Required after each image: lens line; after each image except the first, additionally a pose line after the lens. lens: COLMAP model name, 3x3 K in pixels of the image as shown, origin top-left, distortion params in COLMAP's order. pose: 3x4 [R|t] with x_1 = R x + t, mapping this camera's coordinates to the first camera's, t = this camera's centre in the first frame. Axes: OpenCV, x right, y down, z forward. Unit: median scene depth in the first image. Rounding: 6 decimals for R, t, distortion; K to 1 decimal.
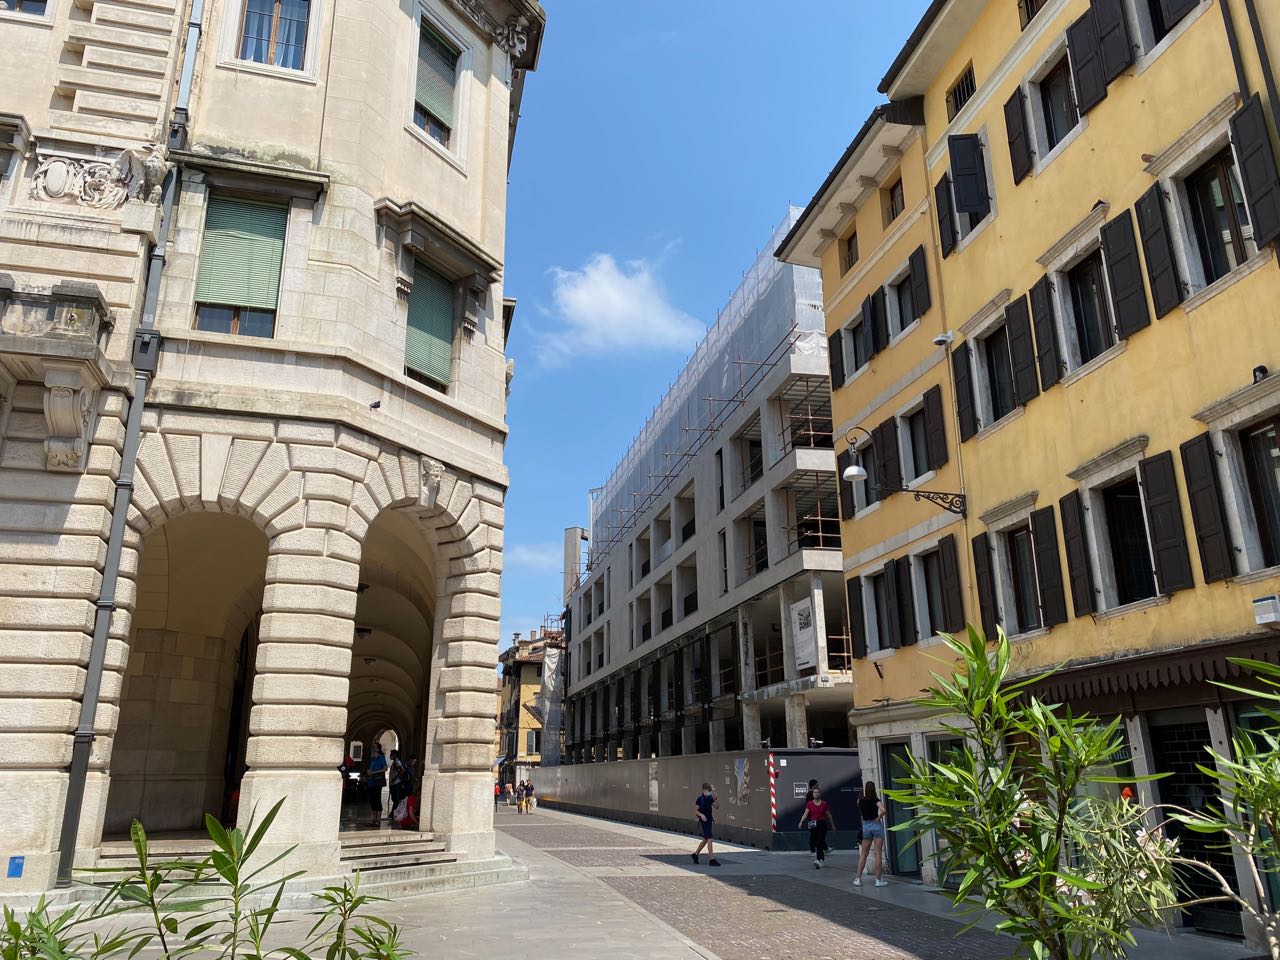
lens RADIAL K [[979.1, 0, 640.0], [0, 979.1, 480.0], [0, 0, 1]] dist [0.073835, -0.085094]
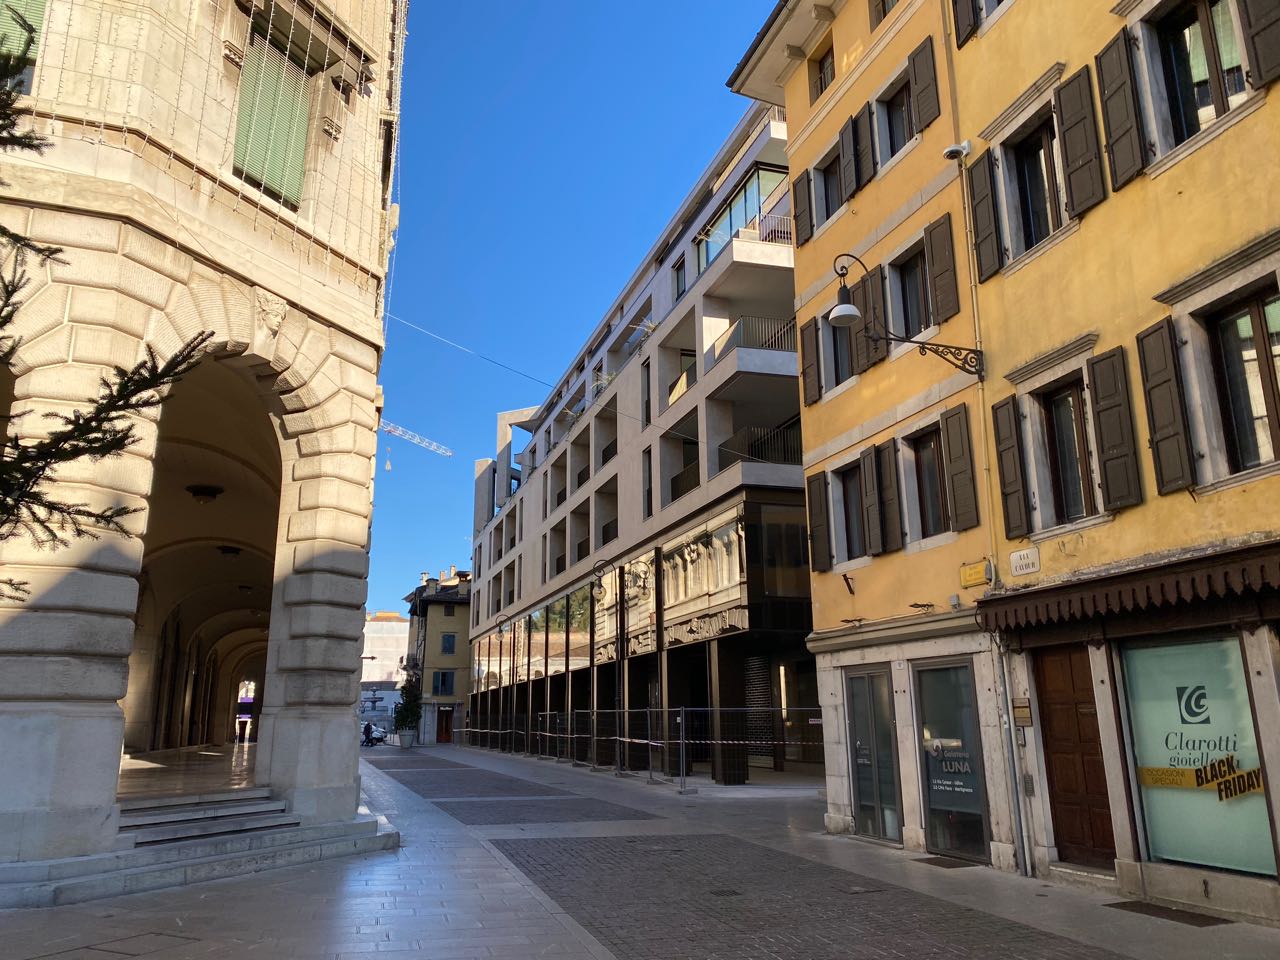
lens RADIAL K [[979.1, 0, 640.0], [0, 979.1, 480.0], [0, 0, 1]] dist [0.073835, -0.085094]
pose [[0.996154, 0.020815, 0.085111, 0.003383], [-0.025509, 0.998191, 0.054441, 0.073938], [-0.083824, -0.056402, 0.994883, 0.238776]]
